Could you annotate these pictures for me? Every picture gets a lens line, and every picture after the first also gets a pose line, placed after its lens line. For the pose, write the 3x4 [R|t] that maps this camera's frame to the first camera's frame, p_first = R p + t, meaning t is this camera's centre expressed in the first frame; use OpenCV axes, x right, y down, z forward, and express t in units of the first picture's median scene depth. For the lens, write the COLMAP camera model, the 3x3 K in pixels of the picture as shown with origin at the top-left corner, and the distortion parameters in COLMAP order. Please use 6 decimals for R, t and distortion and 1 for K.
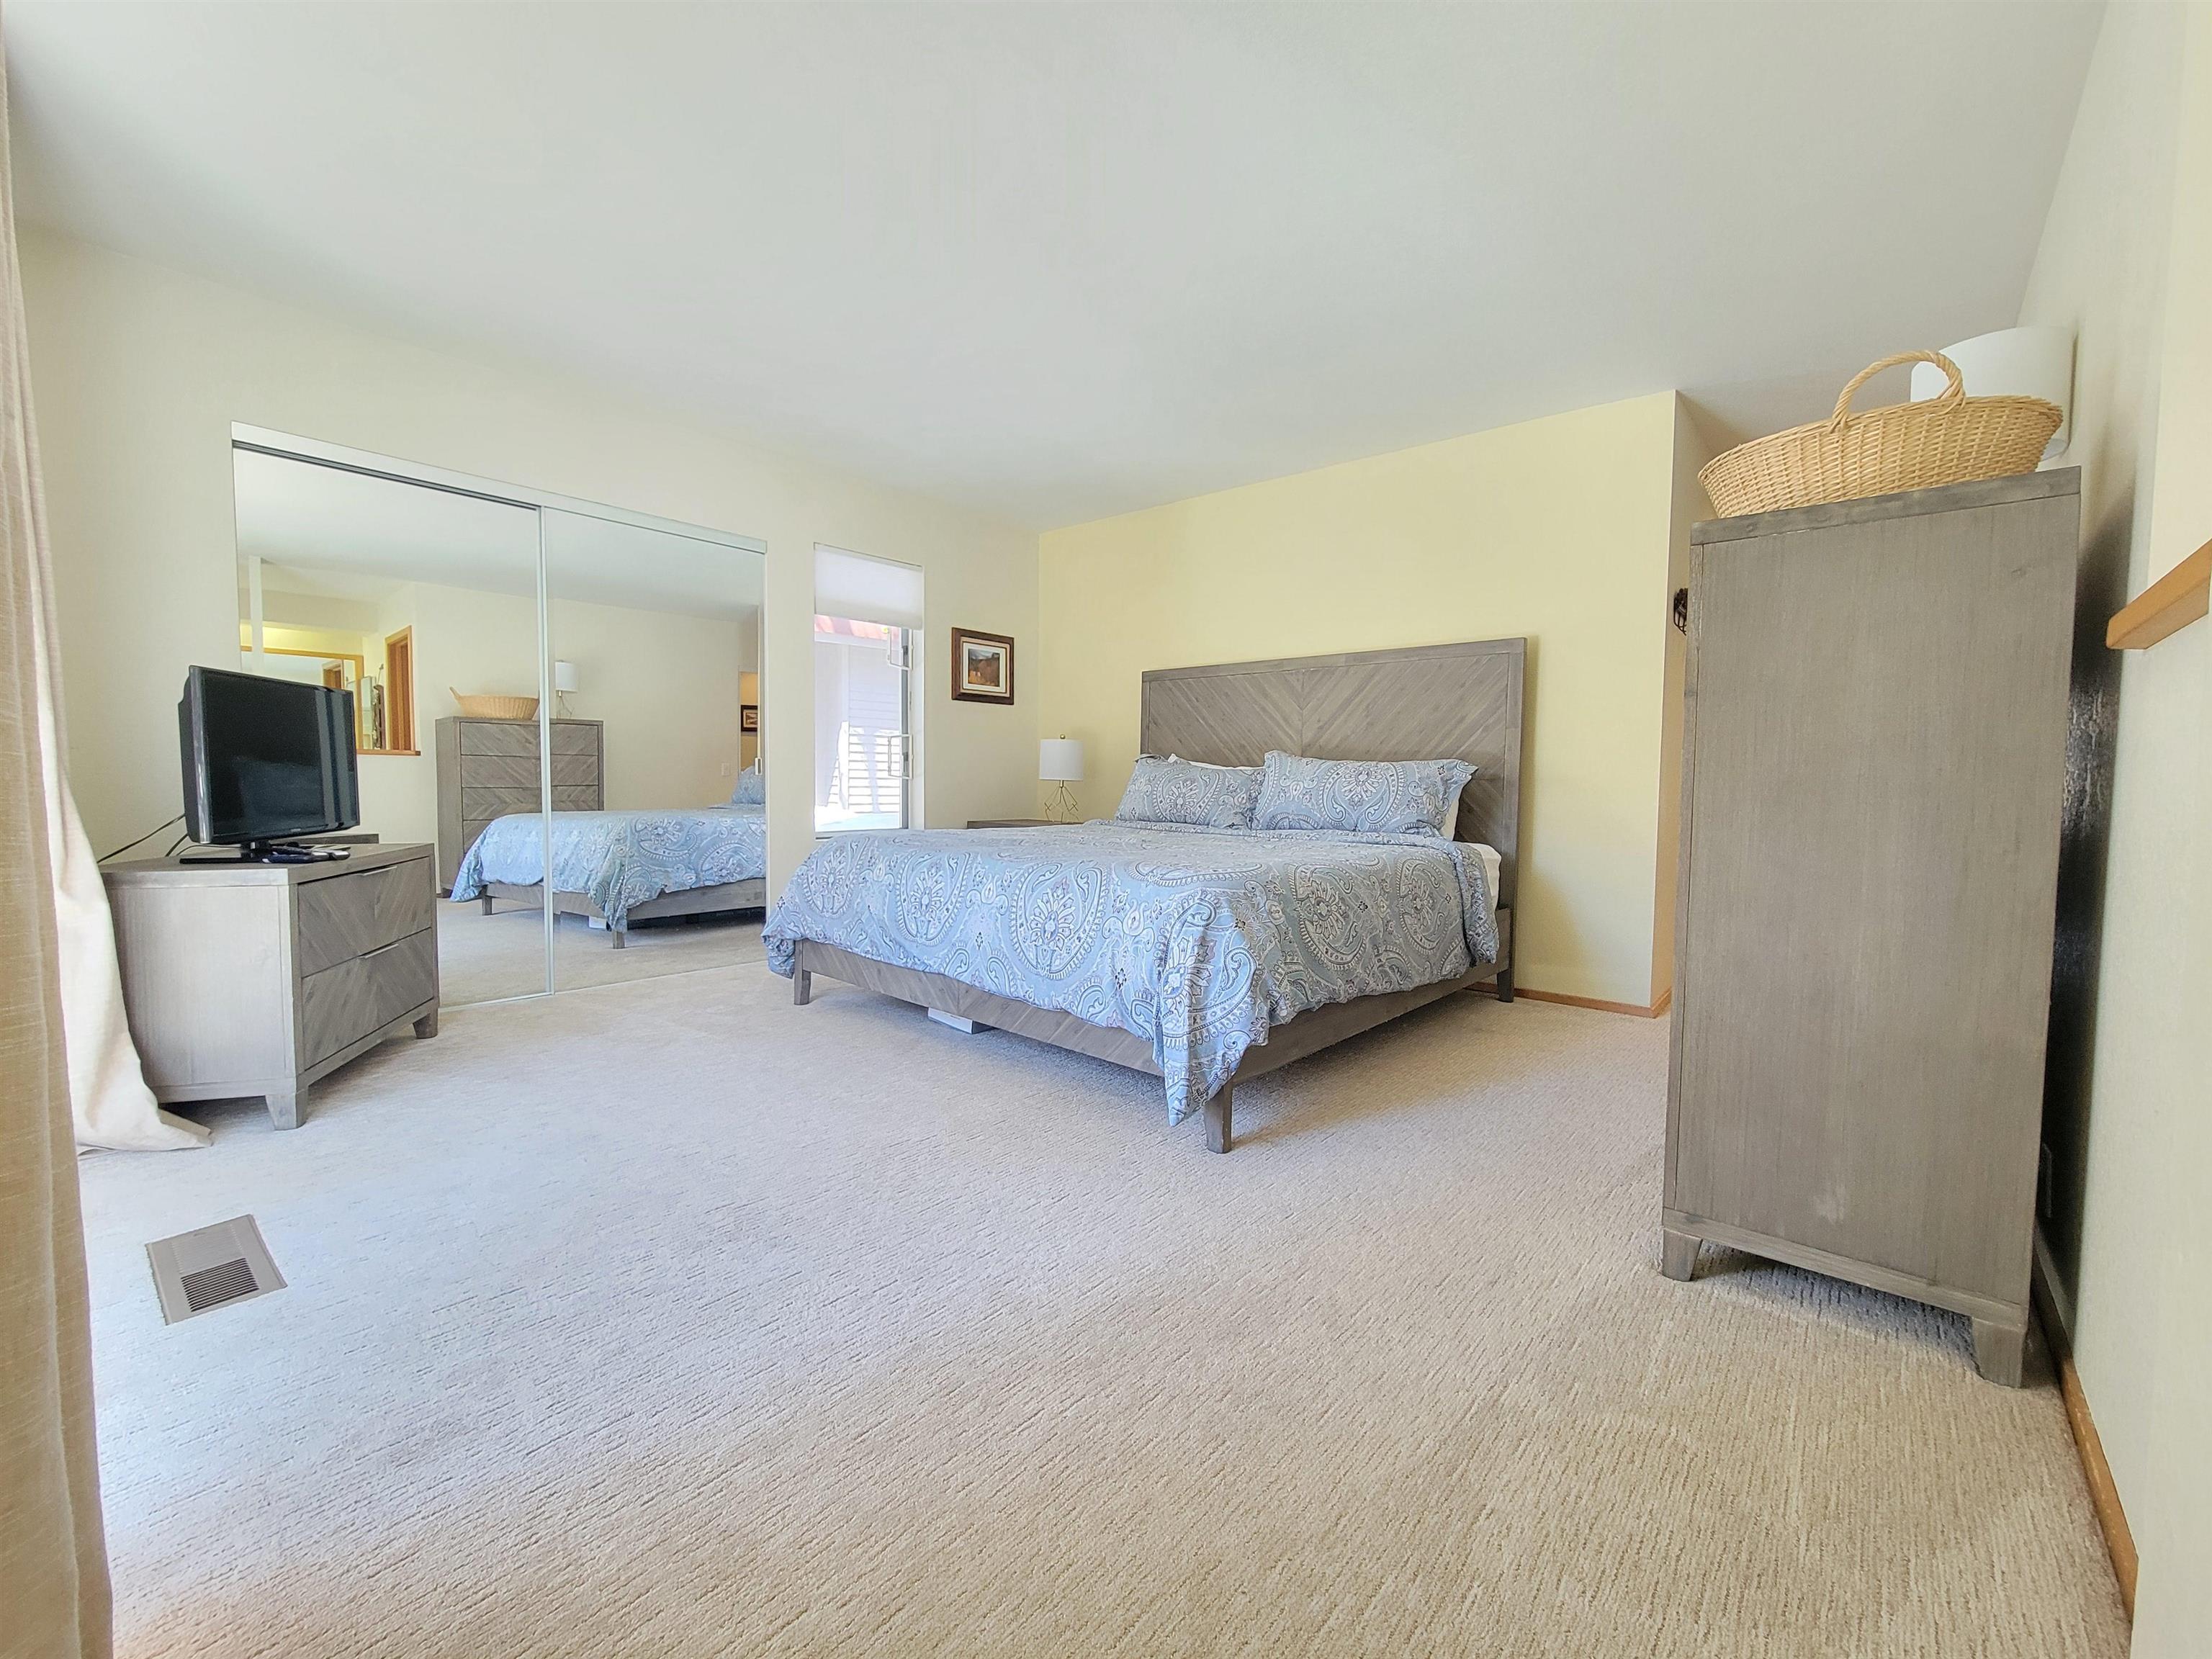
lens RADIAL K [[897.4, 0, 1106.0], [0, 897.4, 829.5], [0, 0, 1]] dist [-0.002132, -0.000536]
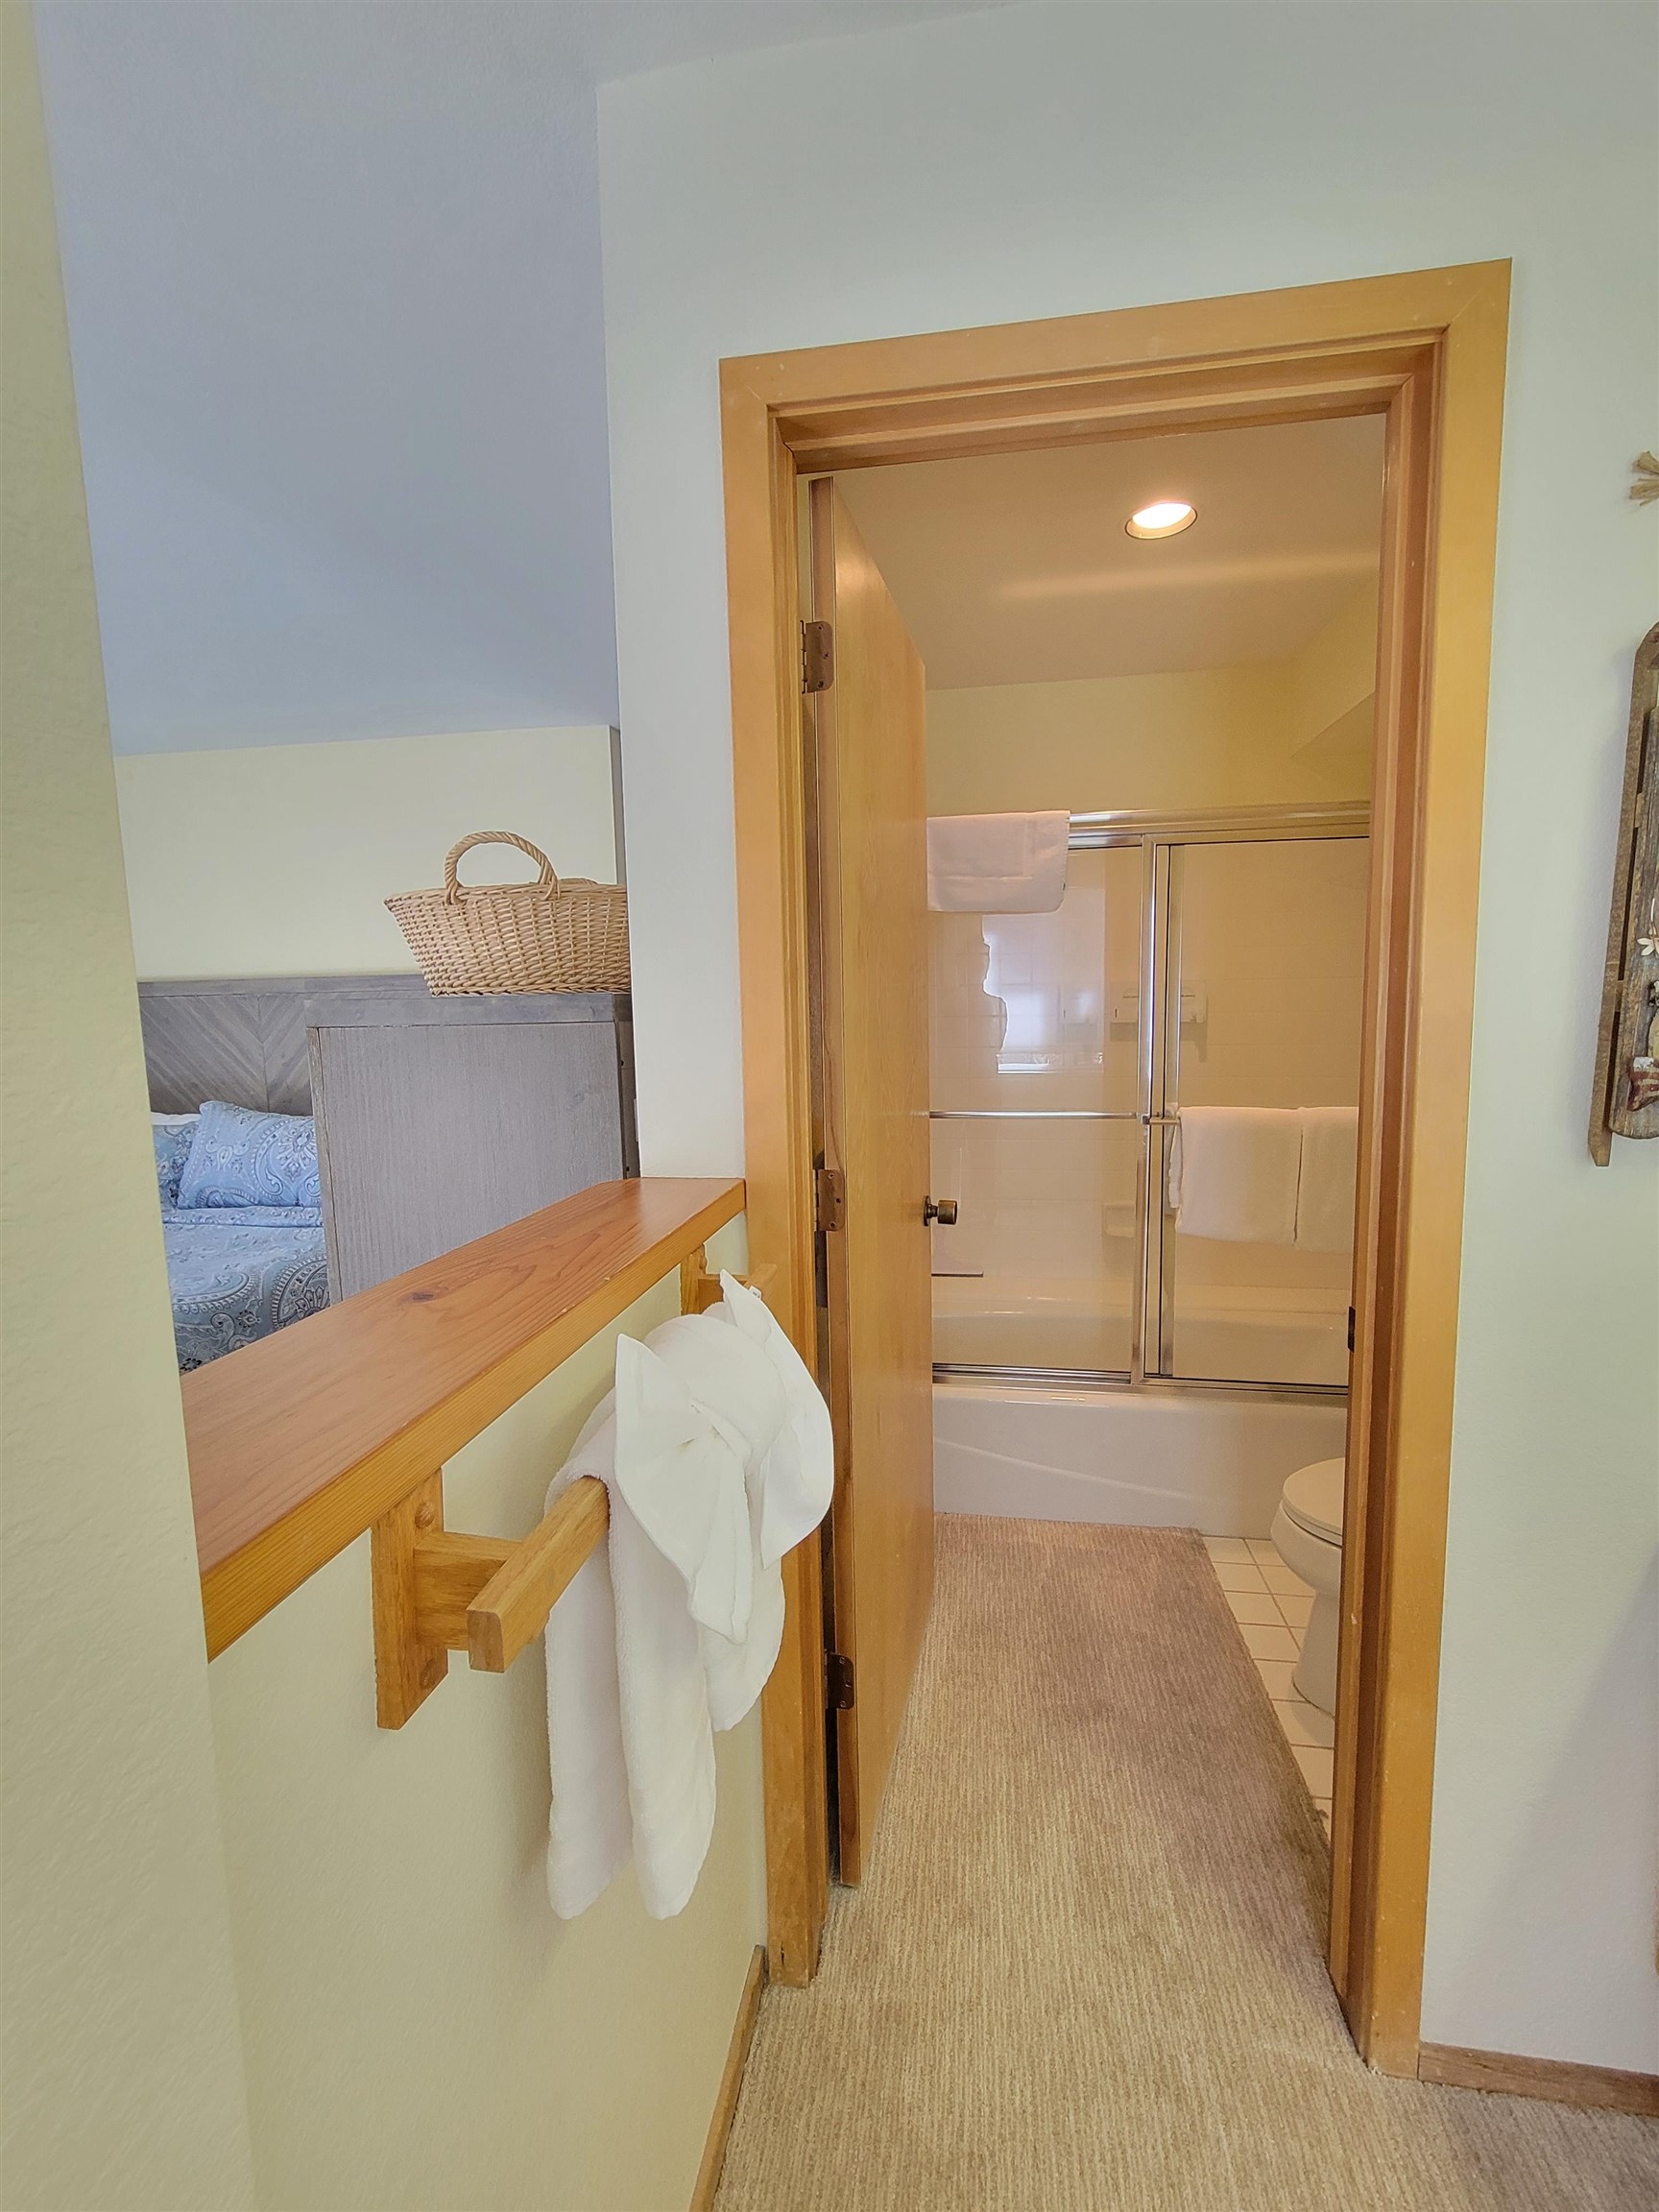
lens RADIAL K [[908.2, 0, 829.5], [0, 908.2, 1106.0], [0, 0, 1]] dist [-0.003364, 0.003341]
pose [[0.854806, -0.085217, 0.511903, 0.250282], [0.058766, 0.995976, 0.067670, -0.108445], [-0.515609, -0.027763, 0.856374, 0.009944]]
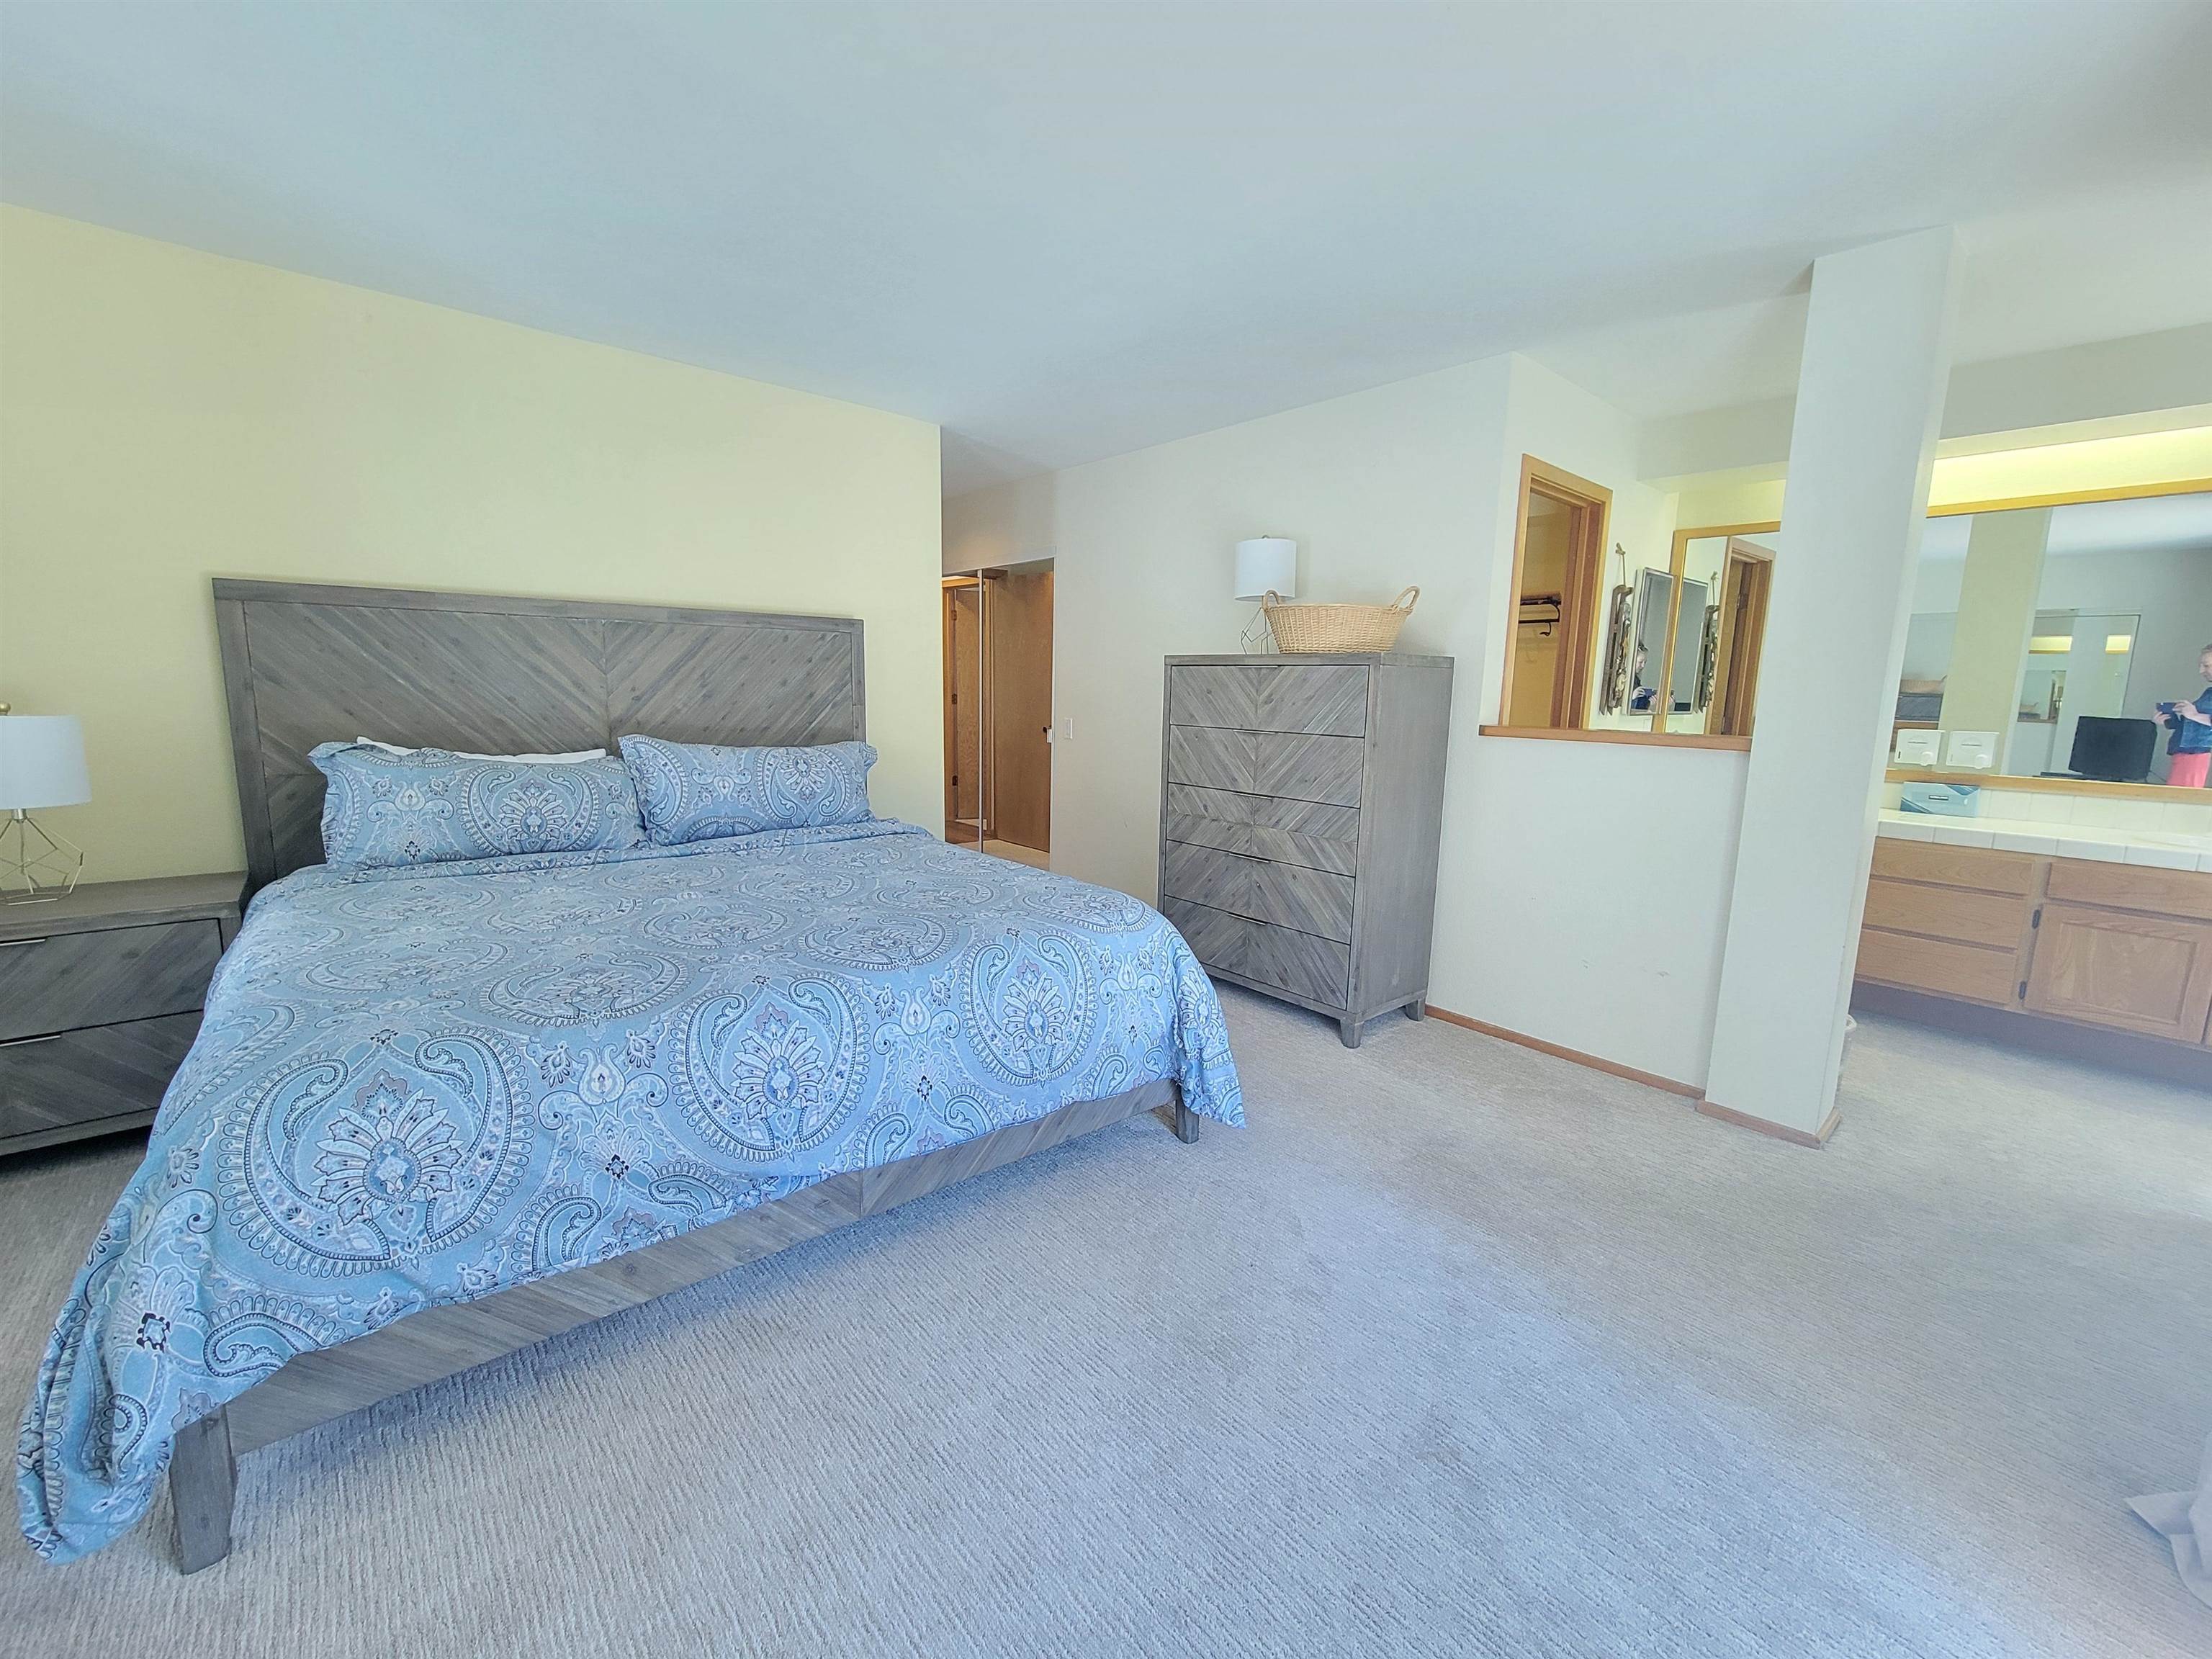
lens RADIAL K [[898.5, 0, 1101.4], [0, 898.5, 821.9], [0, 0, 1]] dist [0.000073, 0.000427]
pose [[0.152950, -0.160874, 0.975052, -0.511719], [0.036844, 0.986903, 0.157050, -0.122319], [-0.987547, 0.011904, 0.156874, 0.505720]]
